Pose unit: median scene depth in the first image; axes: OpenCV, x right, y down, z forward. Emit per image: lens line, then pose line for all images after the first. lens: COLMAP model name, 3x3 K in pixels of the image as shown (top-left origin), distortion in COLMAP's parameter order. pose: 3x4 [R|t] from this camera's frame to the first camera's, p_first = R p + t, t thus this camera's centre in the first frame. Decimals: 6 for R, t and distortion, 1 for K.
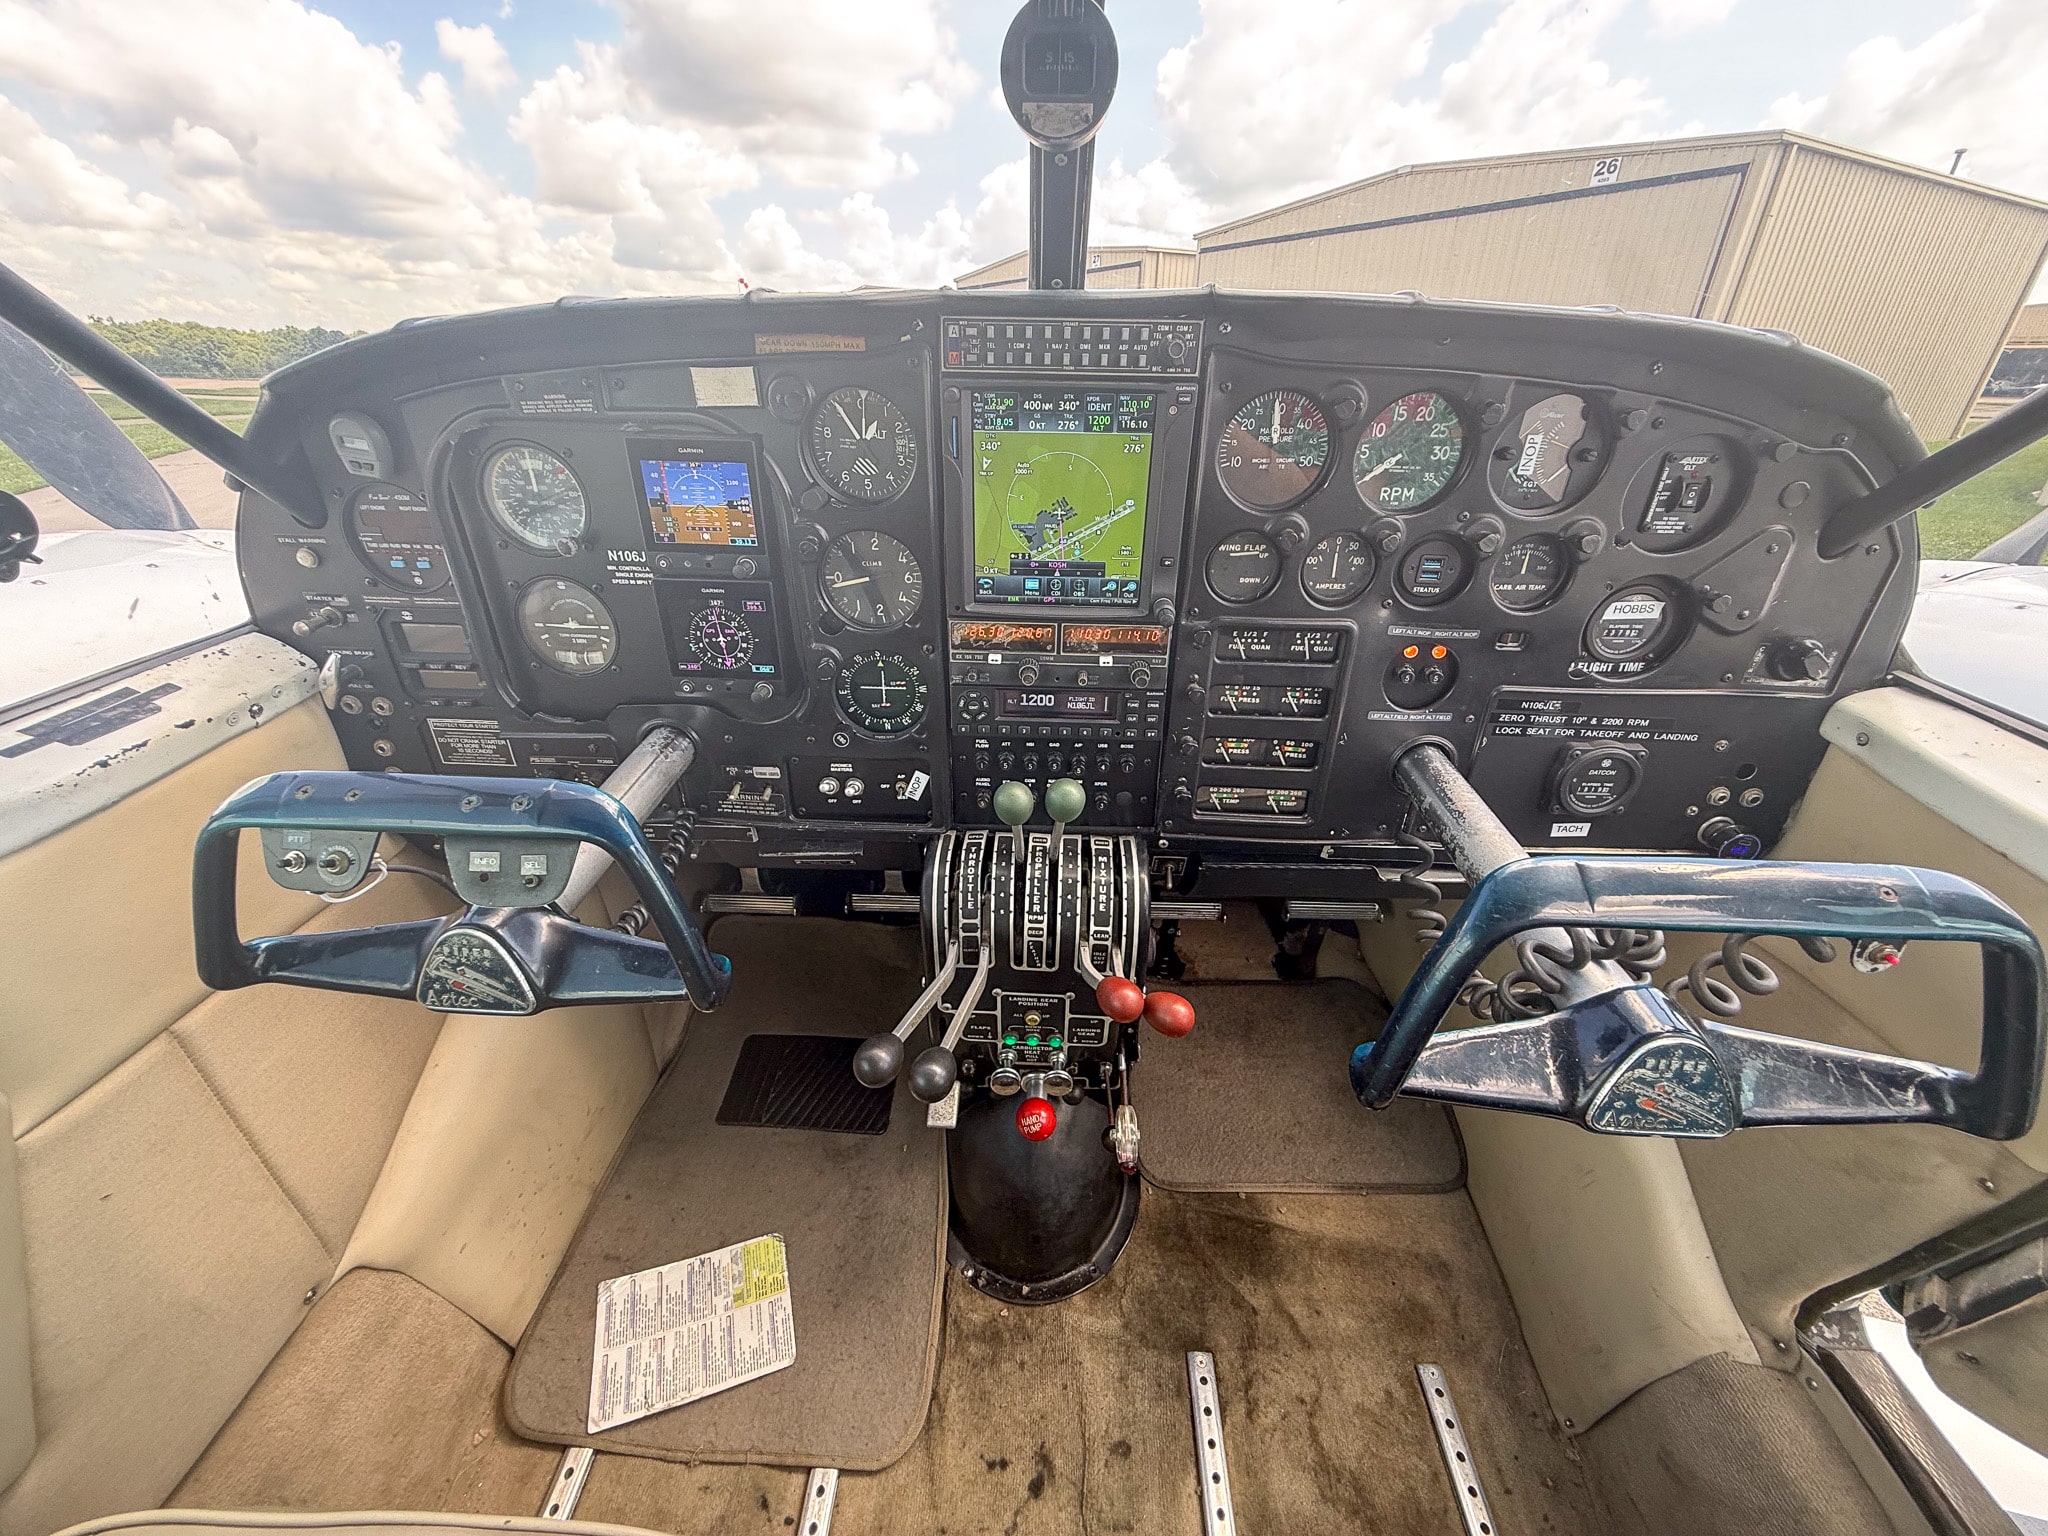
lens RADIAL K [[817.3, 0, 1018.5], [0, 817.3, 767.0], [0, 0, 1]] dist [-0.000123, -0.000043]
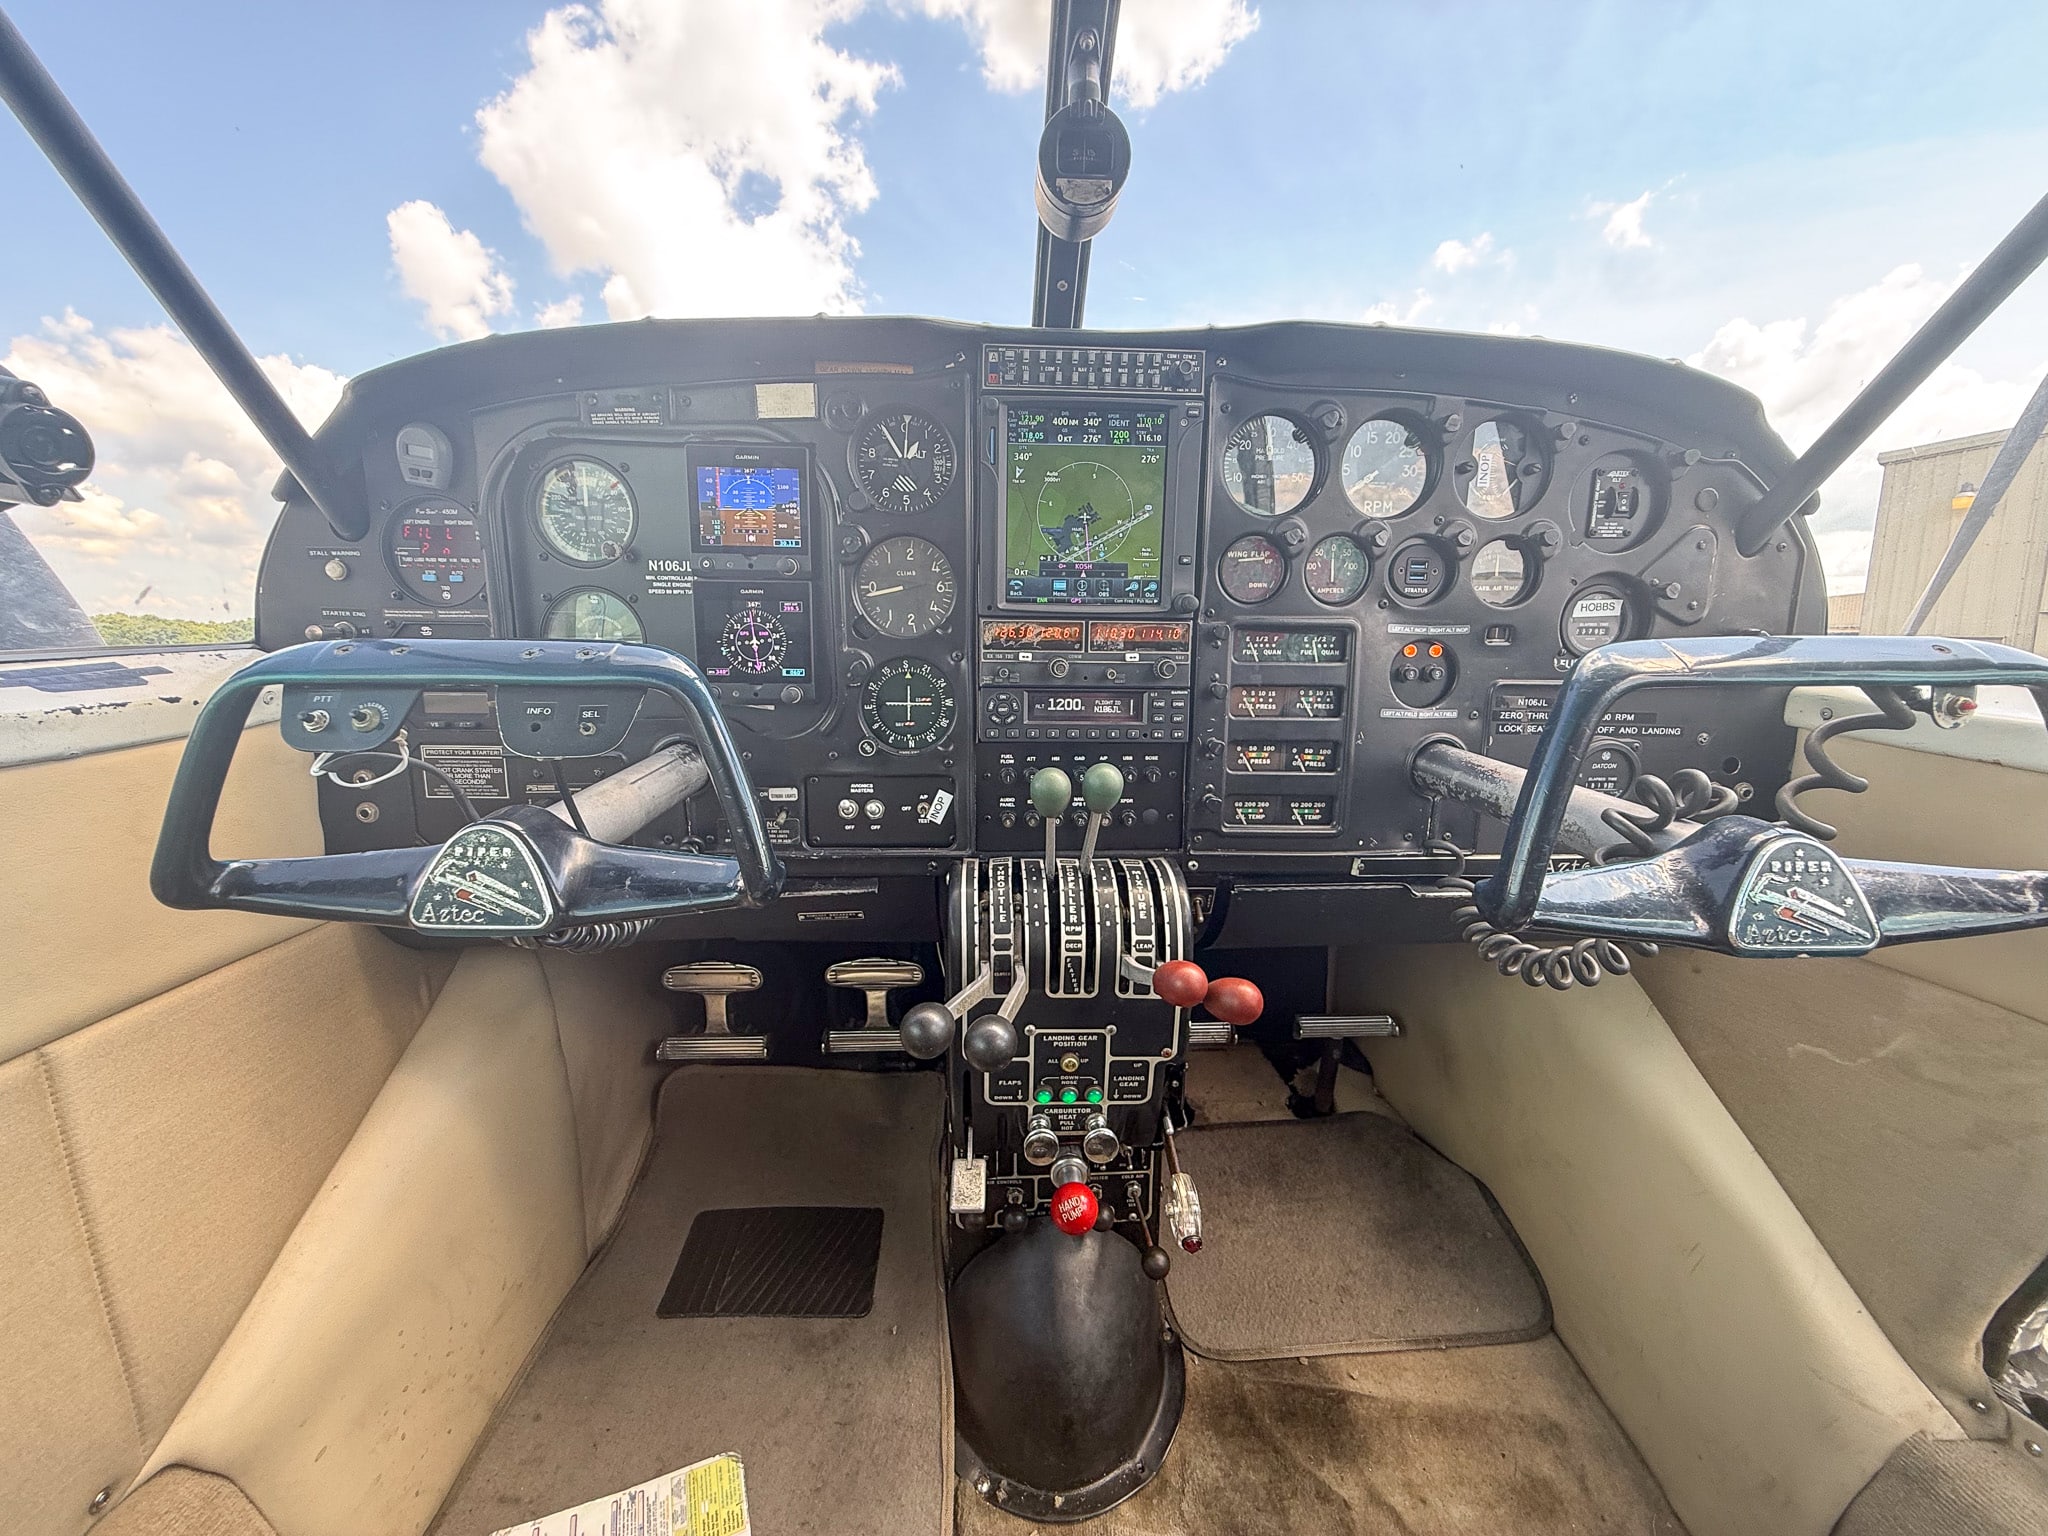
lens RADIAL K [[817.3, 0, 1018.5], [0, 817.3, 767.0], [0, 0, 1]] dist [-0.000123, -0.000043]
pose [[0.996692, -0.014787, 0.079914, -0.120561], [0.038853, 0.950358, -0.308723, 0.314031], [-0.071382, 0.310807, 0.947789, 0.066551]]
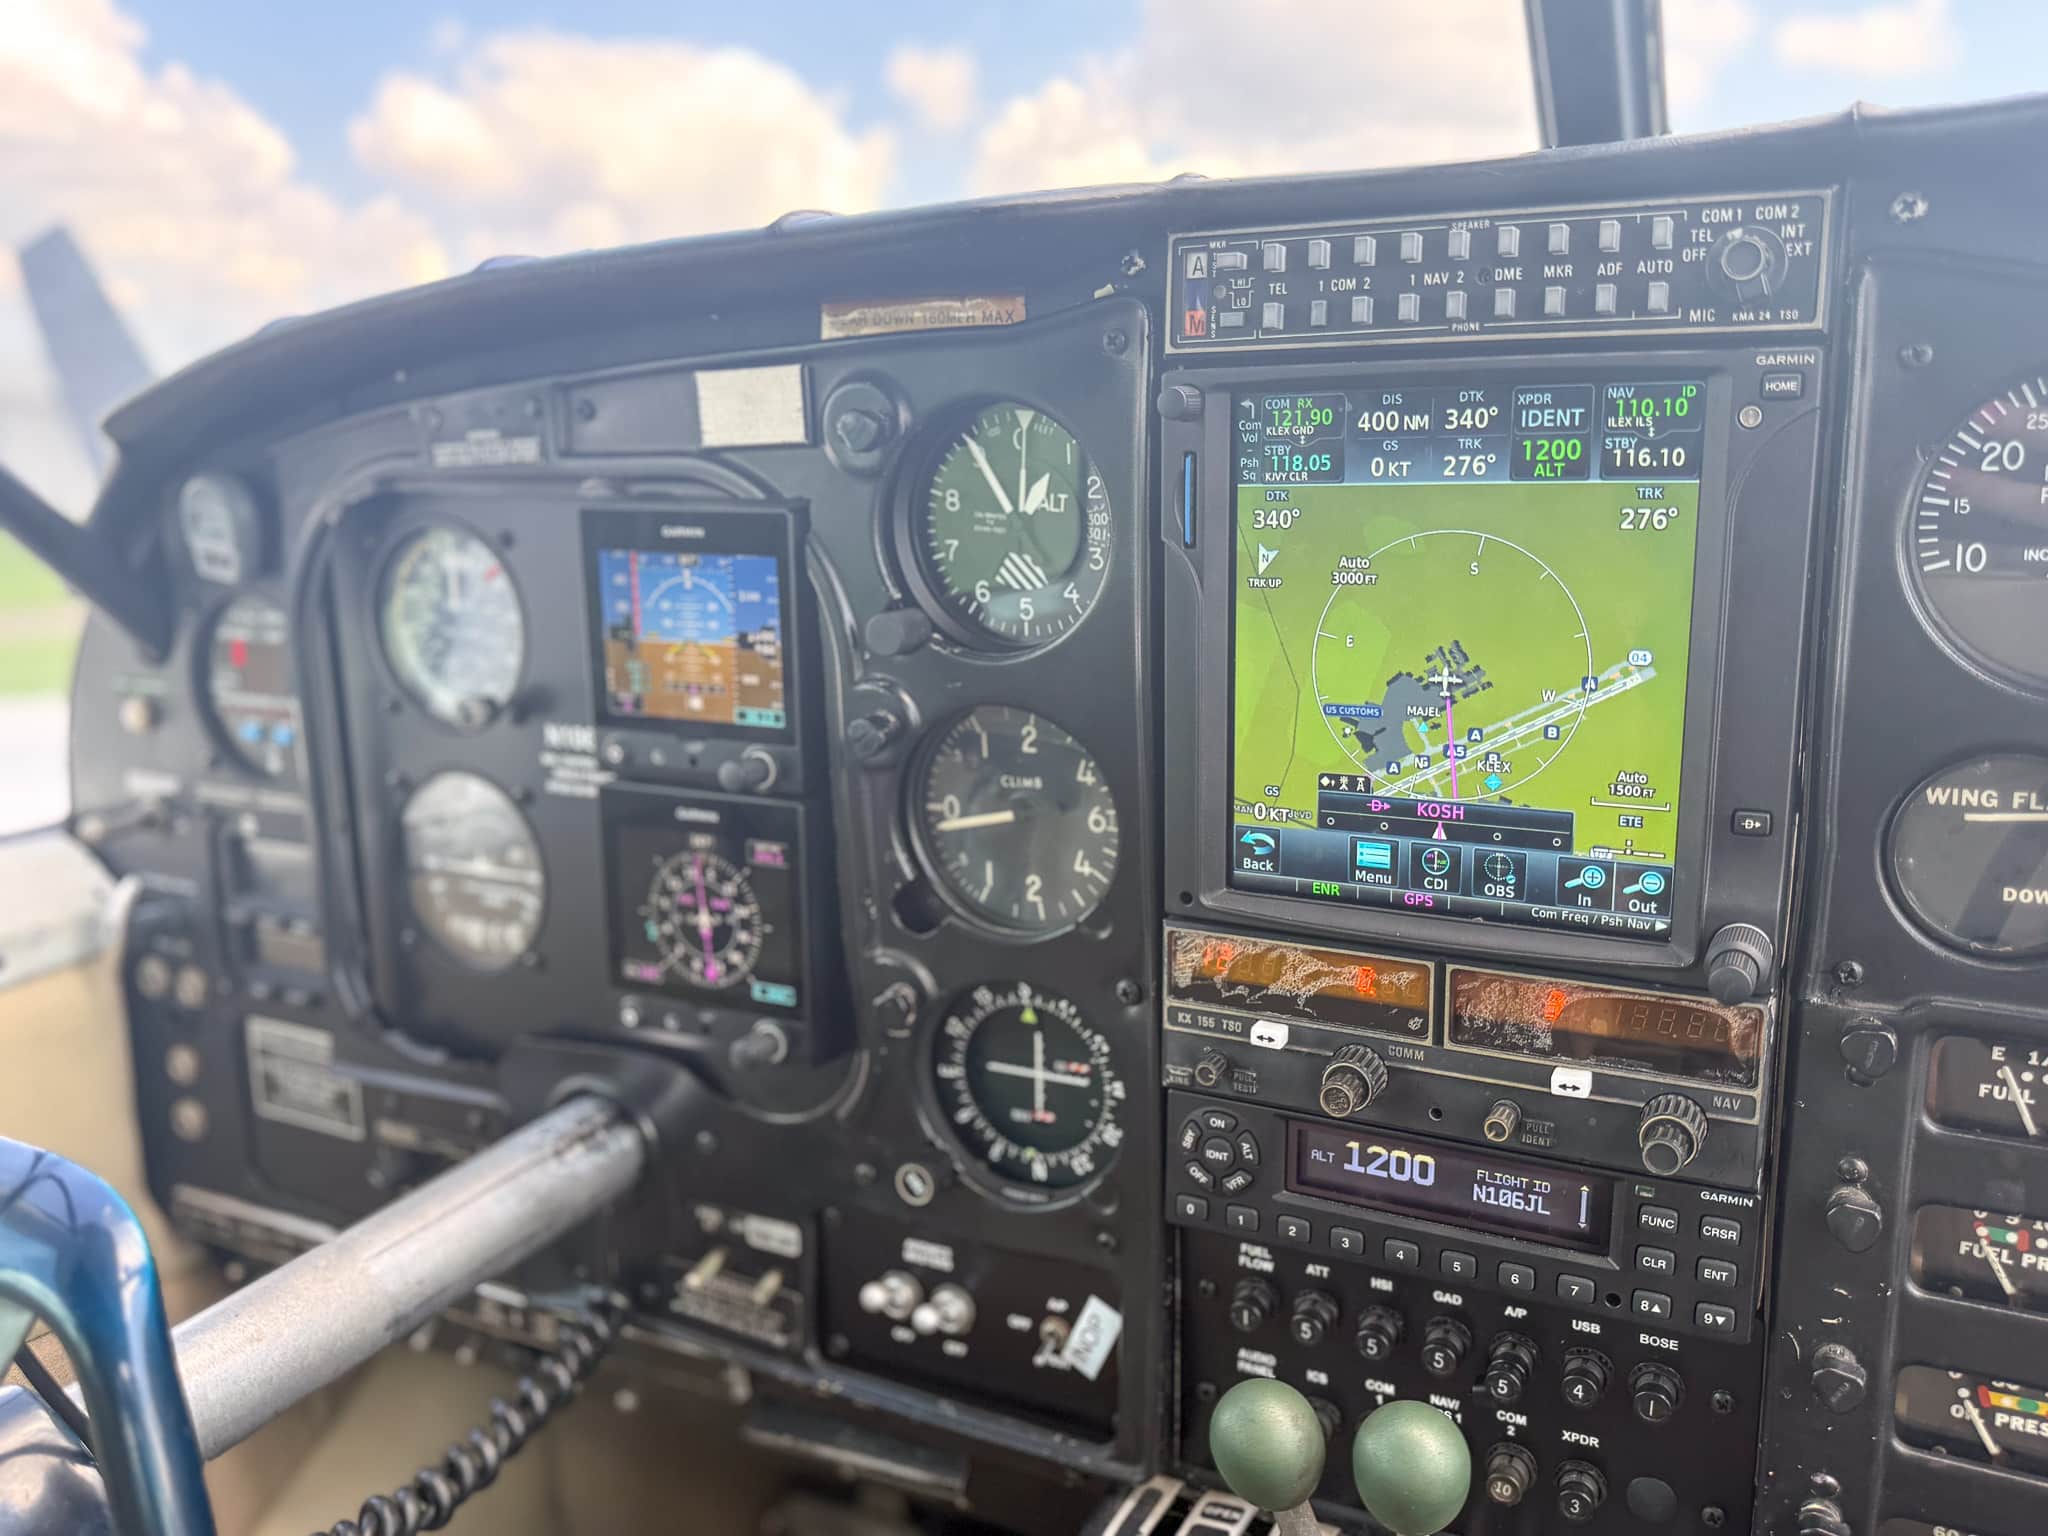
lens RADIAL K [[1625.6, 0, 1017.3], [0, 1625.6, 776.5], [0, 0, 1]] dist [0.159648, -0.373429]
pose [[0.906970, 0.058882, -0.417060, 0.177868], [-0.176510, 0.952173, -0.249422, -0.033541], [0.382426, 0.299834, 0.873985, 0.233653]]
